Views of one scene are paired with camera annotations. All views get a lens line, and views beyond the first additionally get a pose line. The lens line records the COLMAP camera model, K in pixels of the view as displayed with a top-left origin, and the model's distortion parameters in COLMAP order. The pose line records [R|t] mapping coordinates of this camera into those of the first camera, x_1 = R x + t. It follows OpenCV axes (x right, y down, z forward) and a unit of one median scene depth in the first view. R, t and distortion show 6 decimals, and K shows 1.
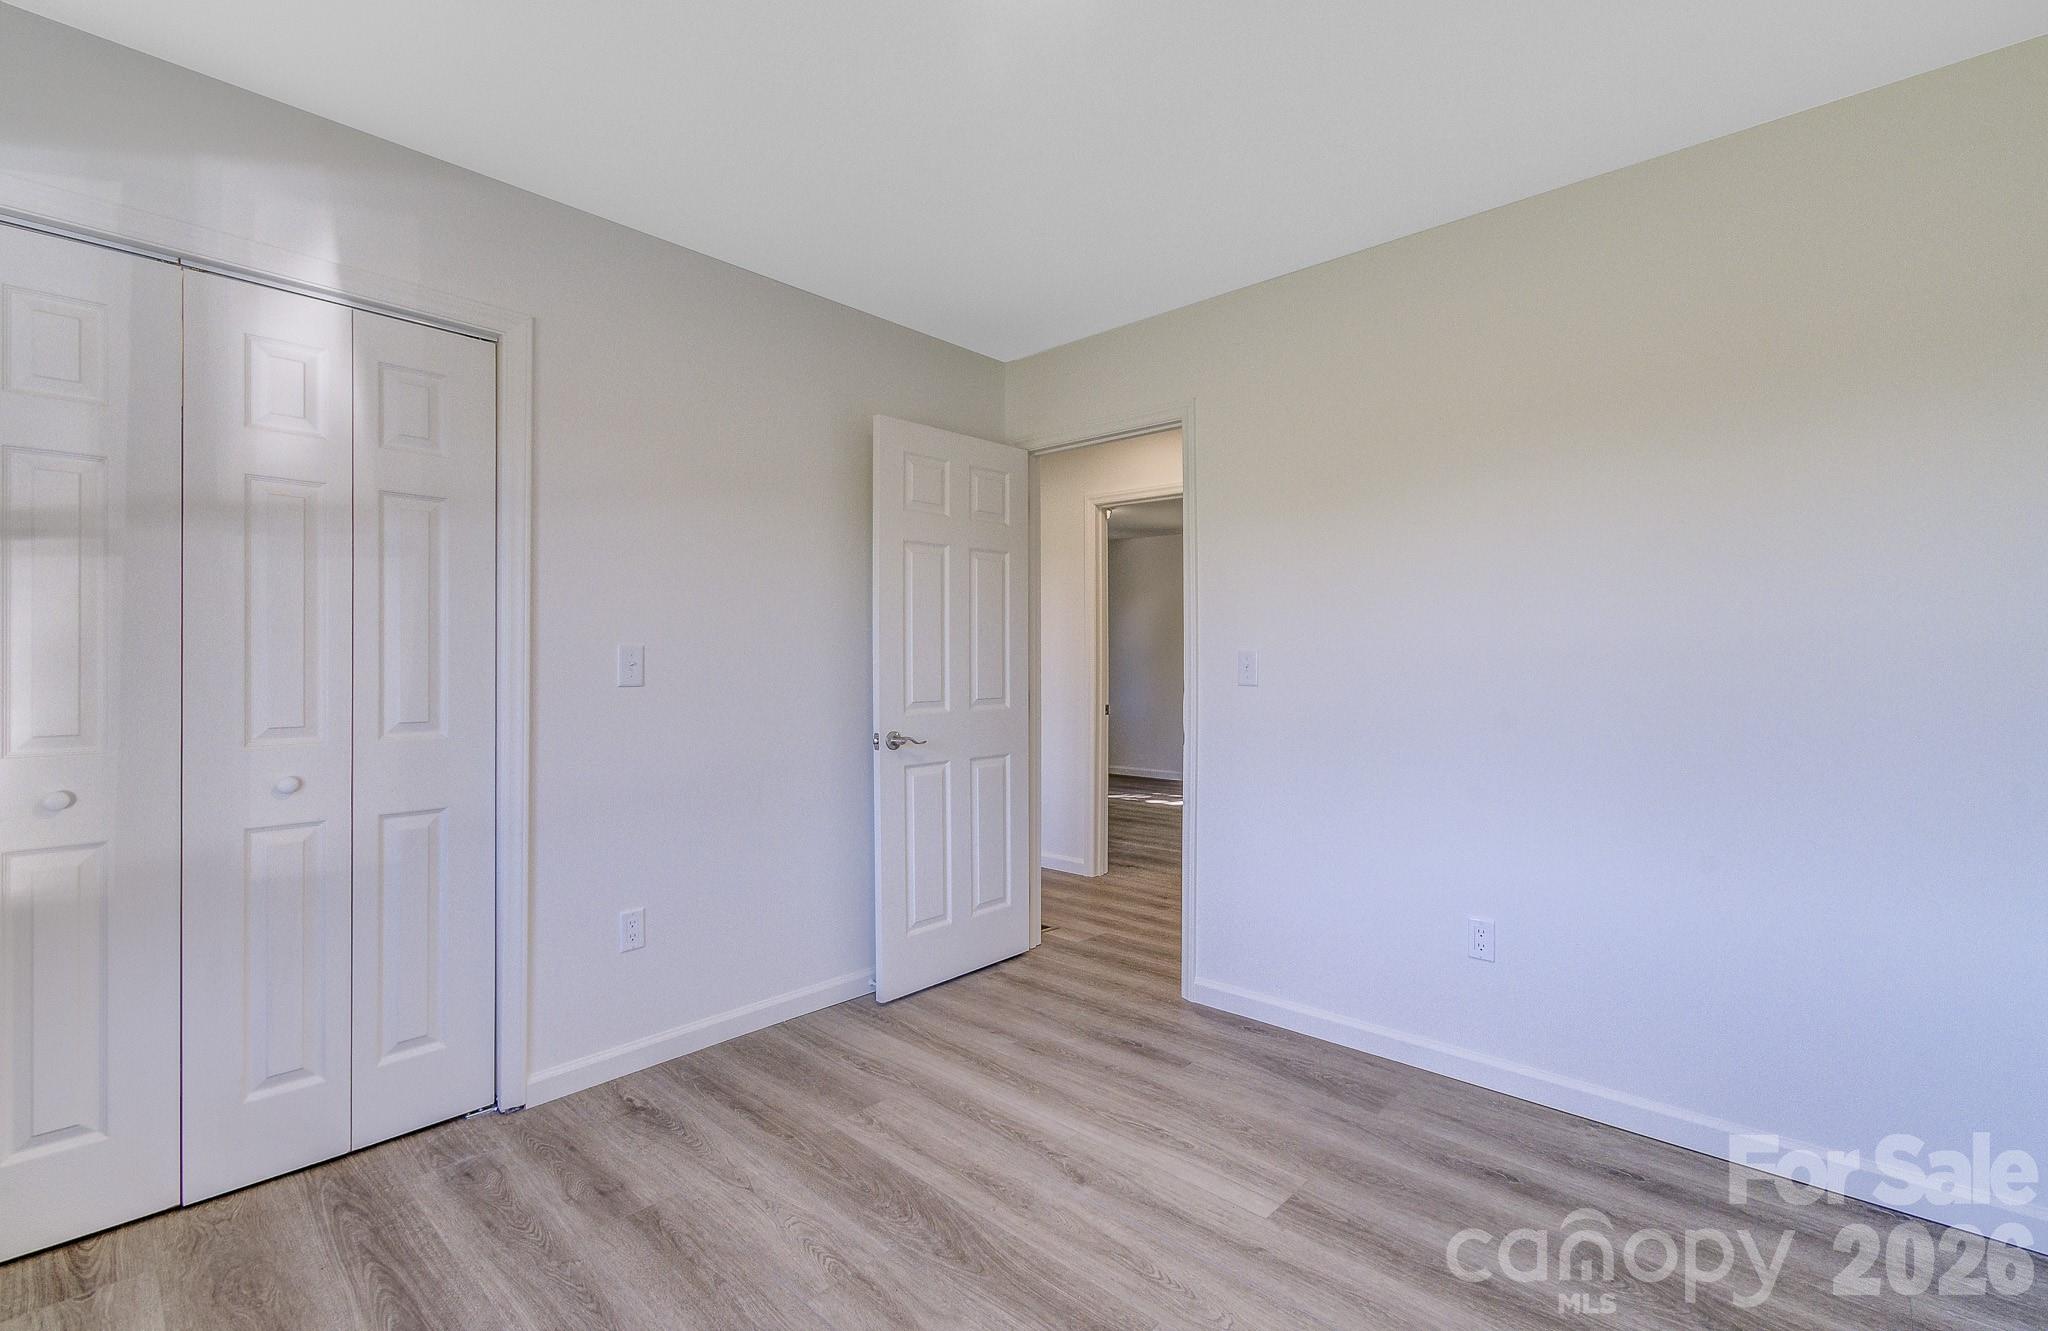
lens RADIAL K [[890.2, 0, 1021.5], [0, 890.2, 663.7], [0, 0, 1]] dist [0.000618, 0.000024]
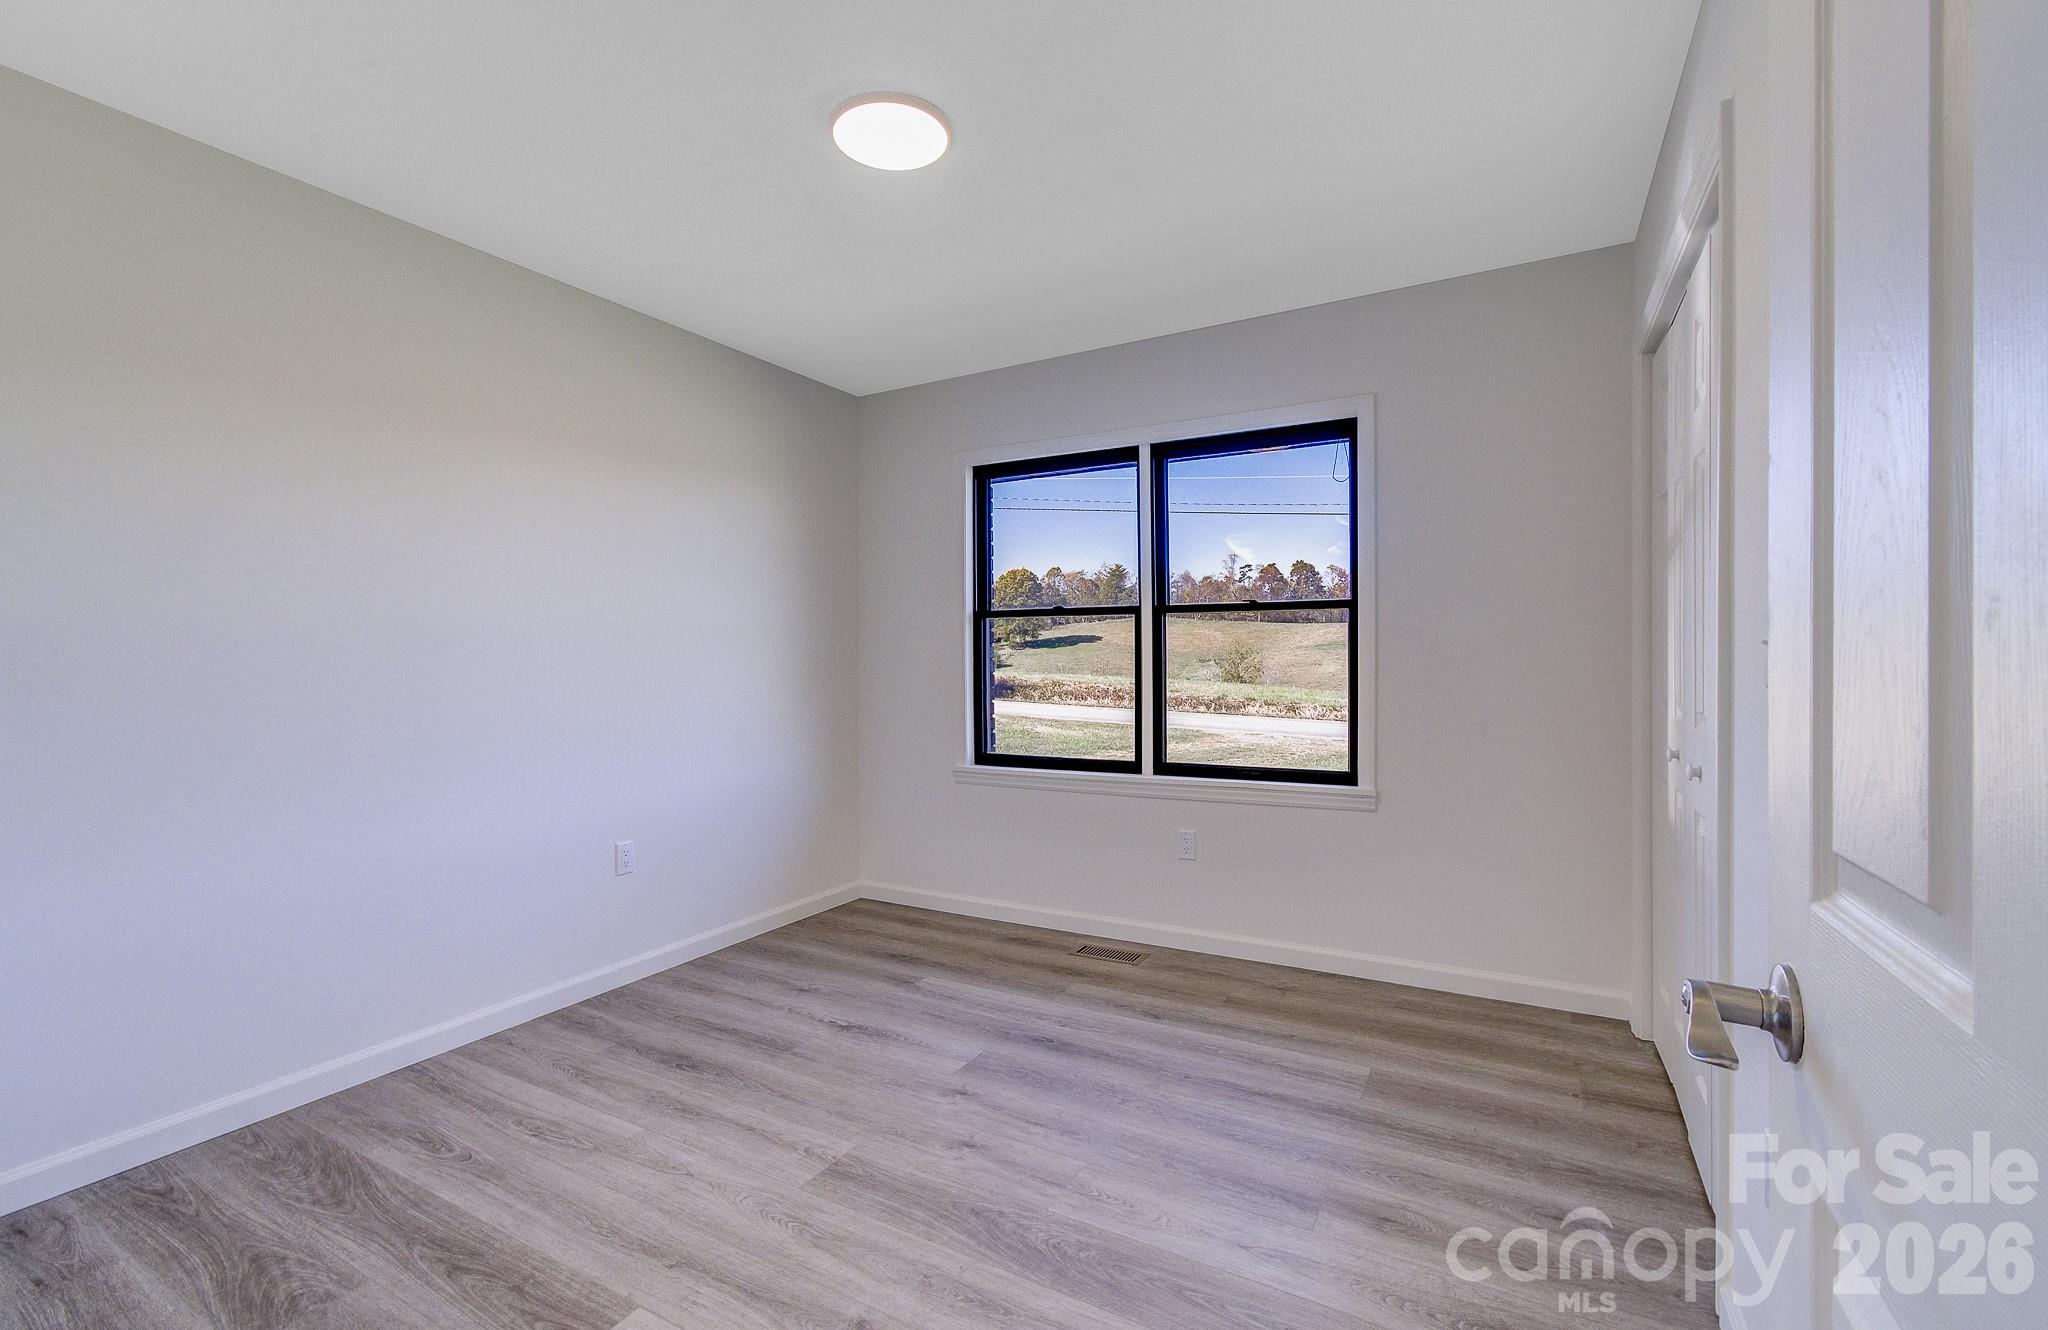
lens RADIAL K [[890.2, 0, 1024.6], [0, 890.2, 663.4], [0, 0, 1]] dist [0.000618, 0.000024]
pose [[-0.971490, 0.008857, -0.236917, 0.117008], [0.008264, 0.999960, 0.003495, 0.011029], [0.236938, 0.001438, -0.971524, 1.949884]]
